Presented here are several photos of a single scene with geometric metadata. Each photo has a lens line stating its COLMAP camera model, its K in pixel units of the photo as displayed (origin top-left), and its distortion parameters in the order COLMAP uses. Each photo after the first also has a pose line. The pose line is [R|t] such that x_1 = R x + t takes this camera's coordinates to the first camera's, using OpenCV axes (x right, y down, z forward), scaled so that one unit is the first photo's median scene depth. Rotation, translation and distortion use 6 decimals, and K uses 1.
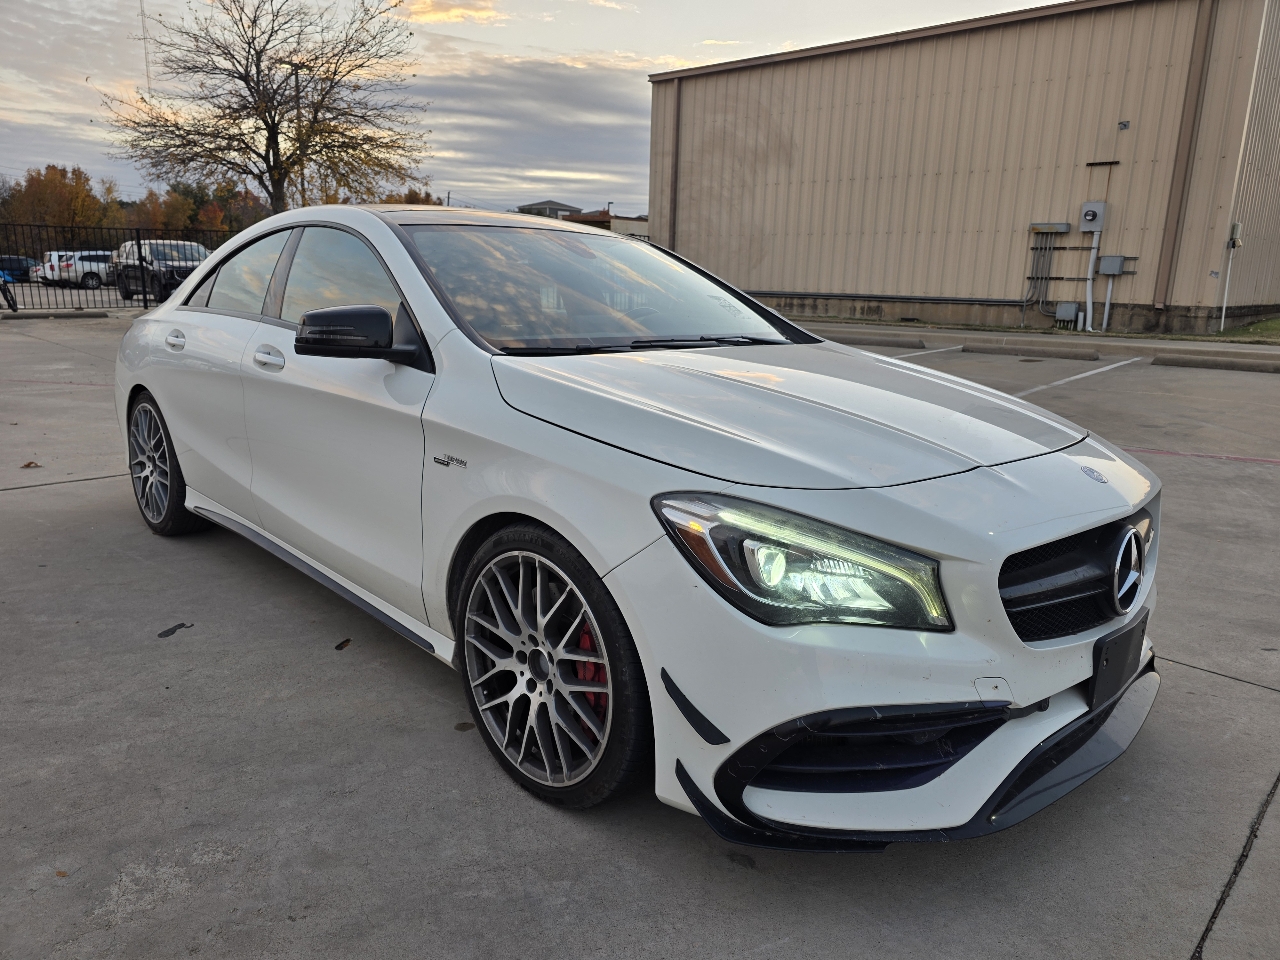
lens RADIAL K [[854.2, 0, 641.3], [0, 854.2, 476.2], [0, 0, 1]] dist [0.053373, -0.047081]
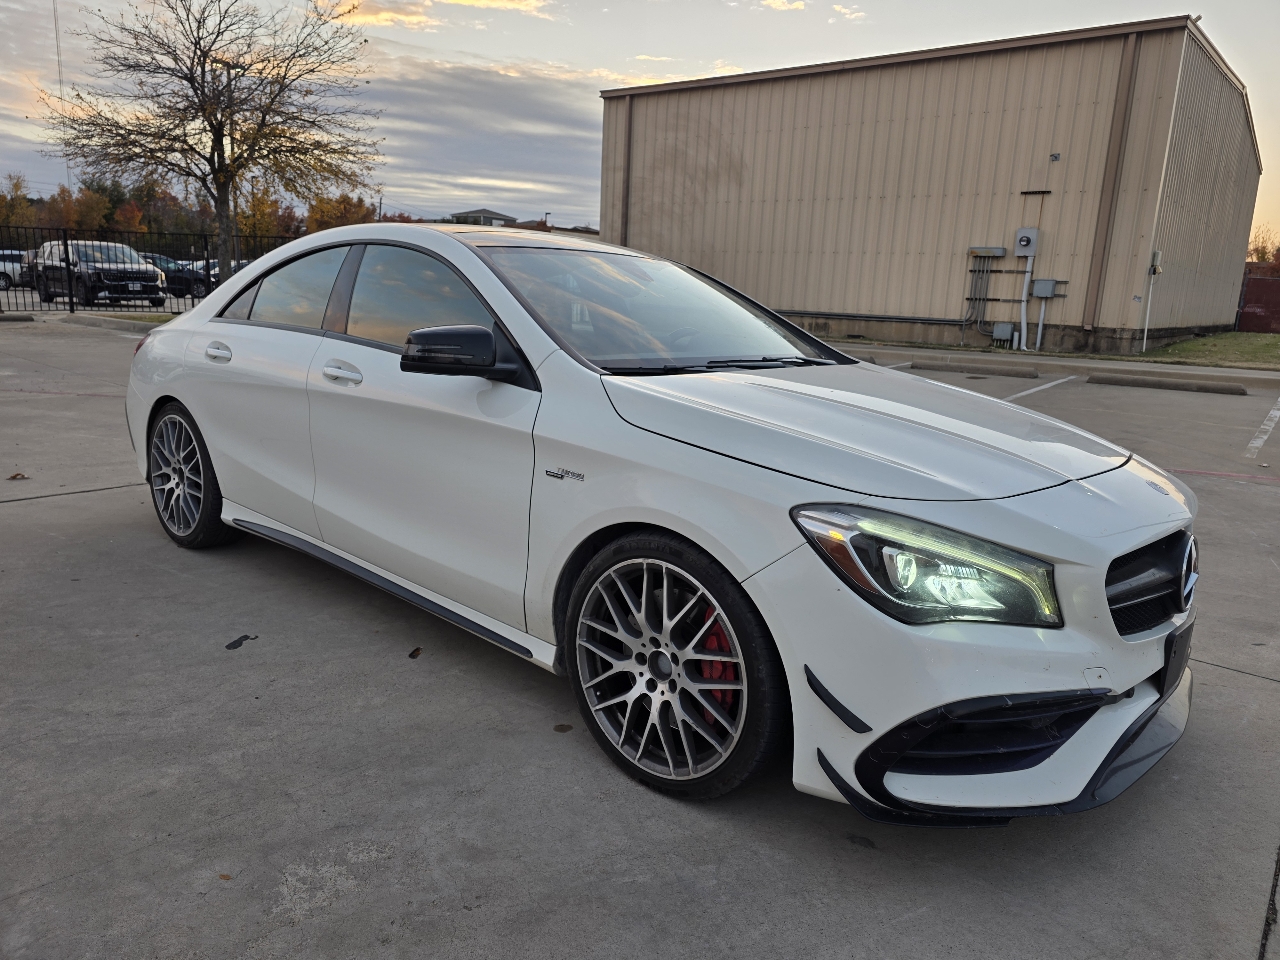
lens RADIAL K [[853.5, 0, 649.9], [0, 853.5, 473.8], [0, 0, 1]] dist [0.057342, -0.051488]
pose [[0.996215, 0.001039, 0.086913, -0.028507], [0.000299, 0.999882, -0.015383, -0.000320], [-0.086919, 0.015351, 0.996097, -0.008132]]
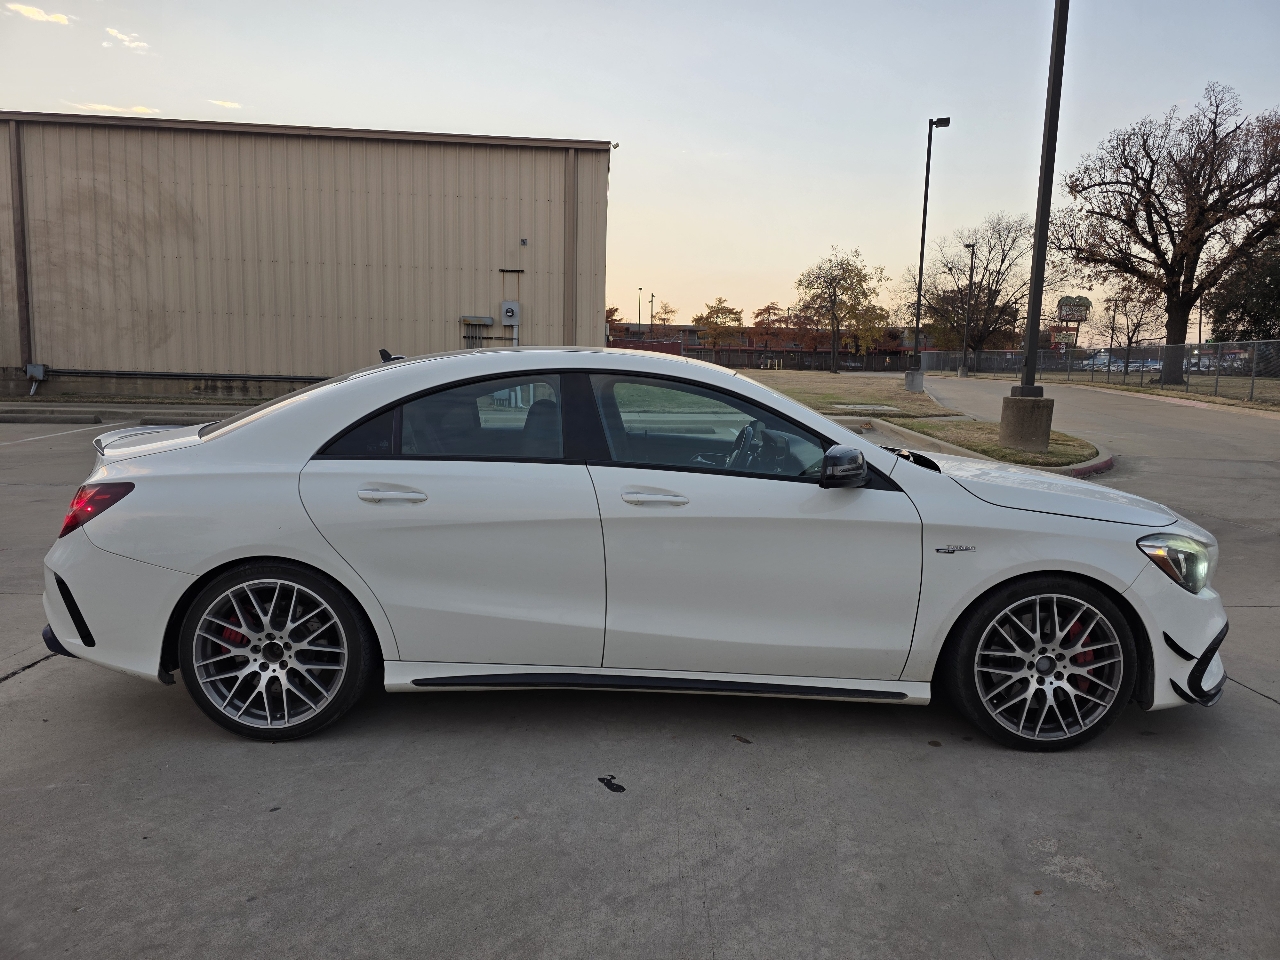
lens RADIAL K [[857.9, 0, 646.6], [0, 857.9, 477.2], [0, 0, 1]] dist [0.046291, -0.041854]
pose [[0.694281, -0.101834, 0.712463, -0.218152], [0.156850, 0.987553, -0.011694, -0.027537], [-0.702405, 0.119869, 0.701612, 0.045527]]
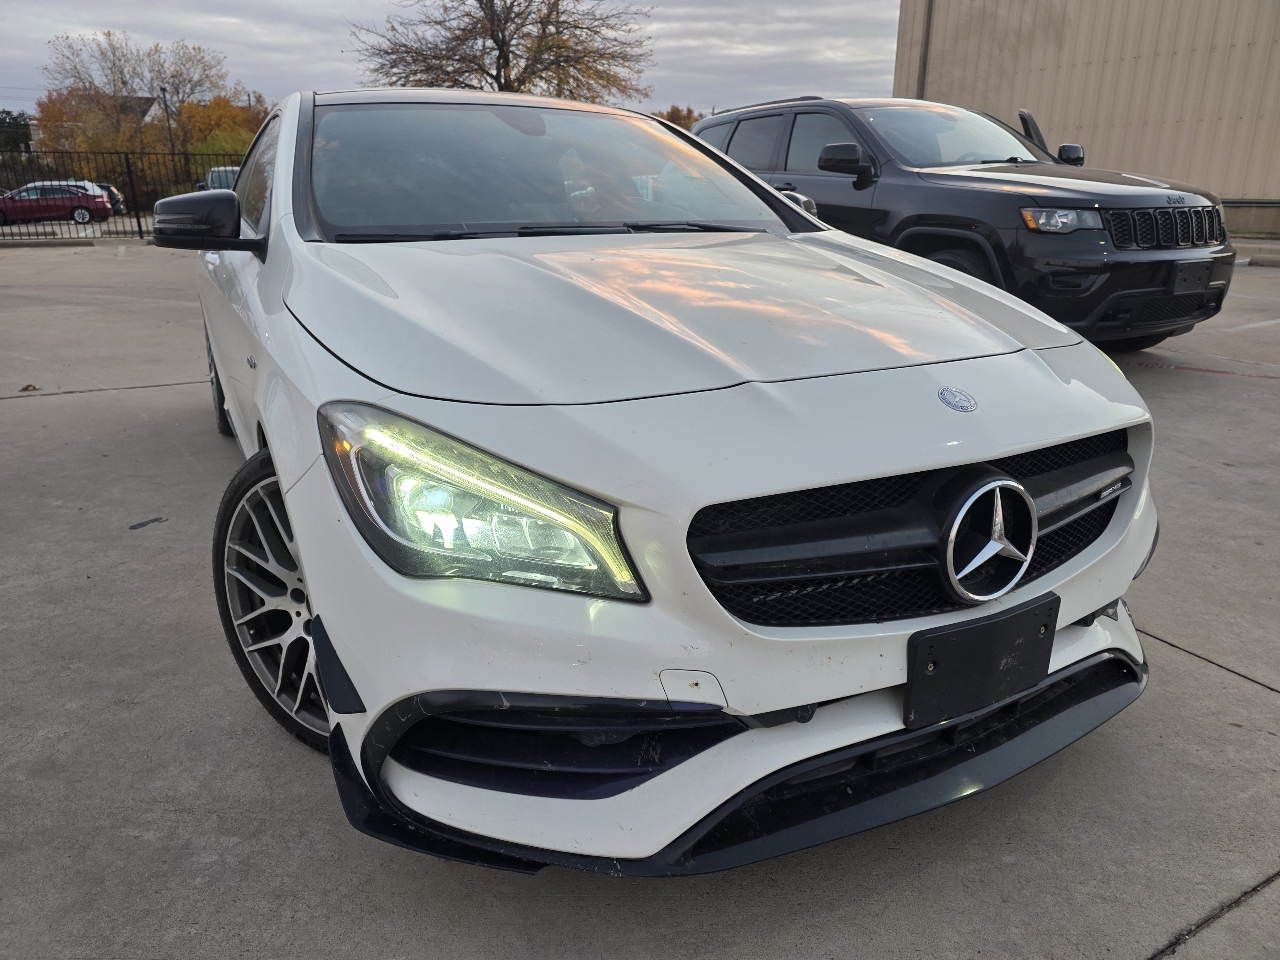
lens RADIAL K [[857.9, 0, 646.6], [0, 857.9, 477.2], [0, 0, 1]] dist [0.046291, -0.041854]
pose [[0.957836, 0.065566, -0.279736, 0.060046], [-0.040707, 0.994761, 0.093773, 0.000110], [0.284419, -0.078432, 0.955486, 0.033179]]
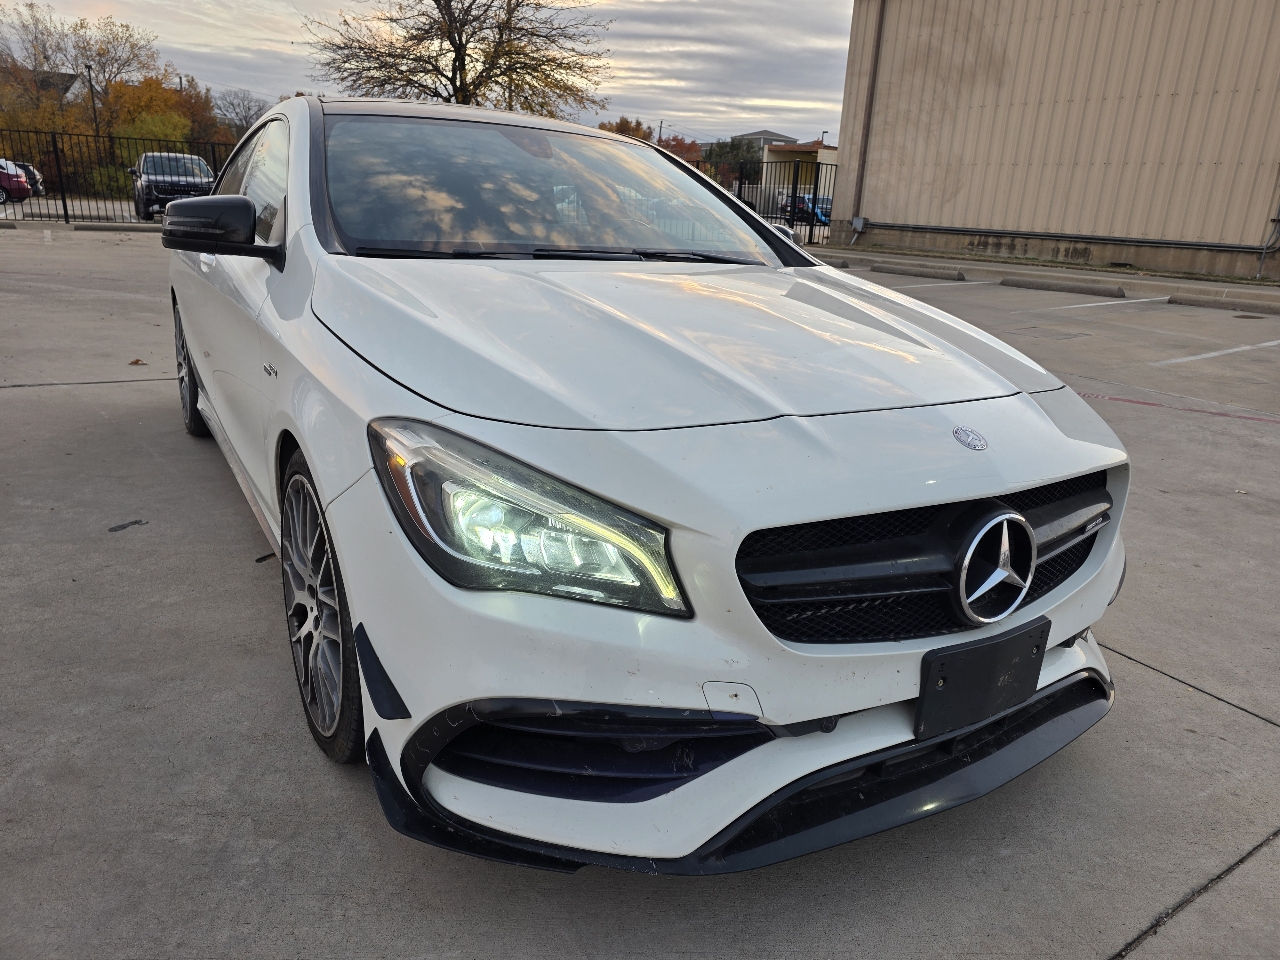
lens RADIAL K [[855.4, 0, 658.4], [0, 855.4, 482.5], [0, 0, 1]] dist [0.047478, -0.039189]
pose [[0.976300, 0.088655, -0.197432, 0.049982], [-0.073163, 0.993739, 0.084440, -0.000886], [0.203682, -0.067994, 0.976673, 0.024811]]
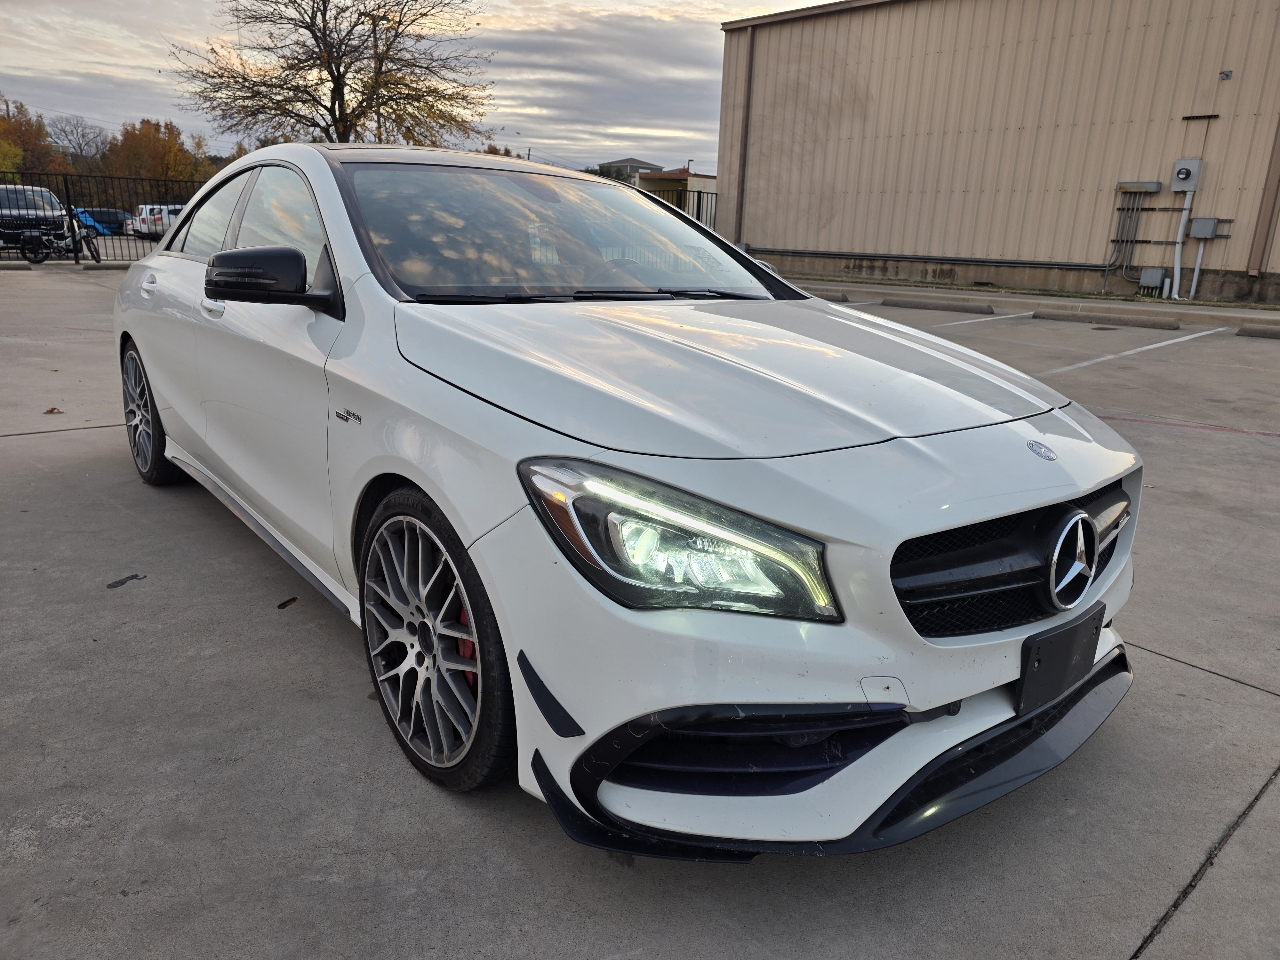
lens RADIAL K [[850.7, 0, 655.9], [0, 850.7, 485.7], [0, 0, 1]] dist [0.051261, -0.043196]
pose [[0.997155, 0.031997, -0.068256, 0.023743], [-0.028245, 0.998074, 0.055231, -0.000416], [0.069892, -0.053146, 0.996138, 0.012625]]
